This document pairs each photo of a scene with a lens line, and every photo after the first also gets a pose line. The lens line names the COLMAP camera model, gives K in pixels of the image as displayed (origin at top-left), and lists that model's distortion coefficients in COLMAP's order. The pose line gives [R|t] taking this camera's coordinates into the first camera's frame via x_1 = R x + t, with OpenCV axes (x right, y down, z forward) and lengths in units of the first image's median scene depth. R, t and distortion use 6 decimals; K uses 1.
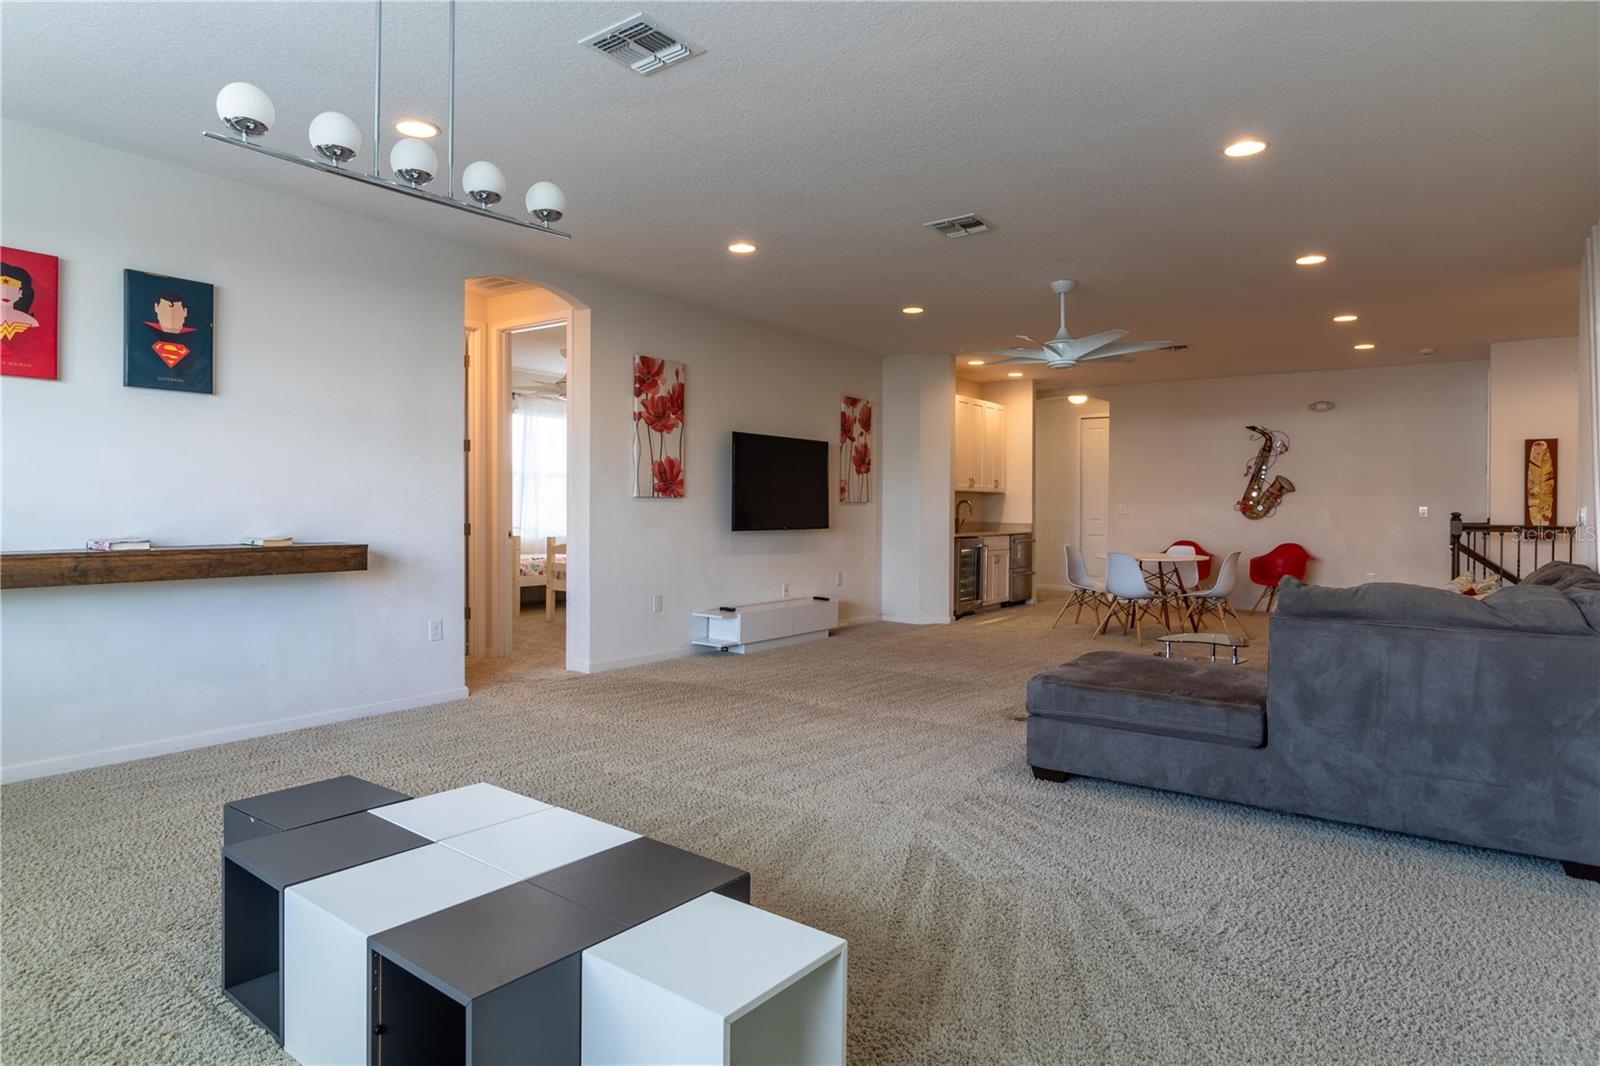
lens RADIAL K [[927.0, 0, 777.7], [0, 927.0, 509.8], [0, 0, 1]] dist [-0.002220, -0.000729]
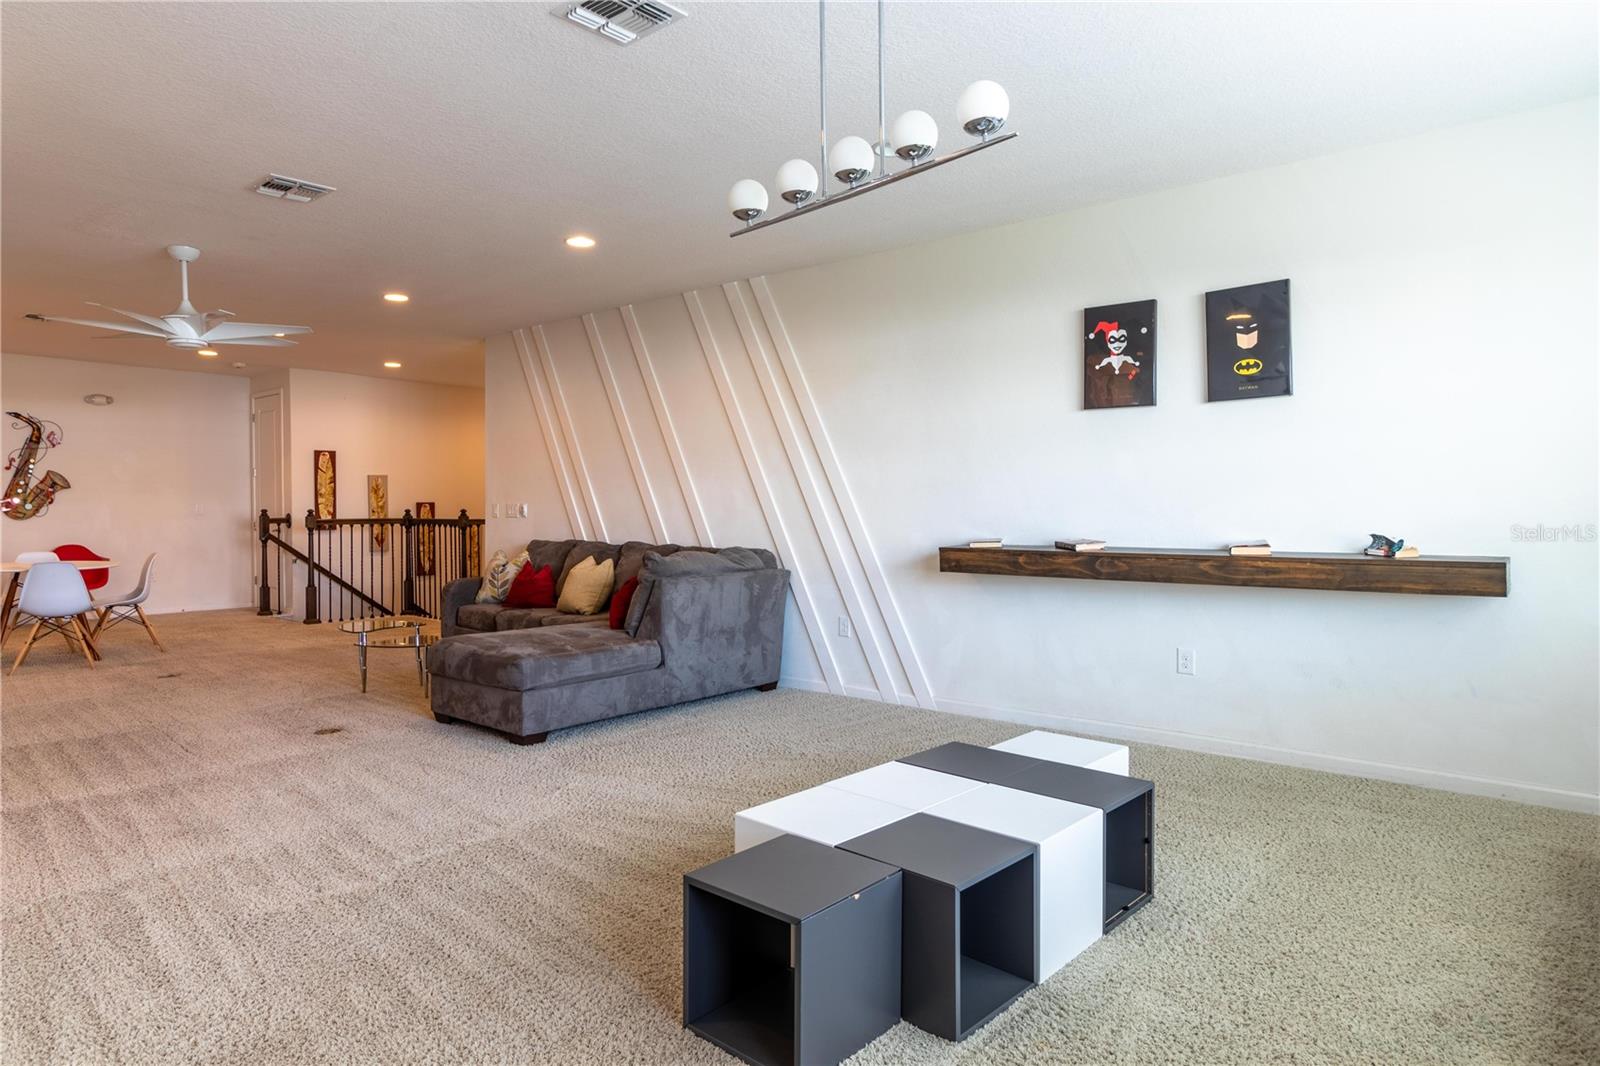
lens RADIAL K [[927.0, 0, 777.7], [0, 927.0, 509.8], [0, 0, 1]] dist [-0.002220, -0.000729]
pose [[0.081098, -0.009812, 0.996658, -0.384679], [0.005608, 0.999940, 0.009388, -0.003885], [-0.996690, 0.004828, 0.081148, 0.279127]]
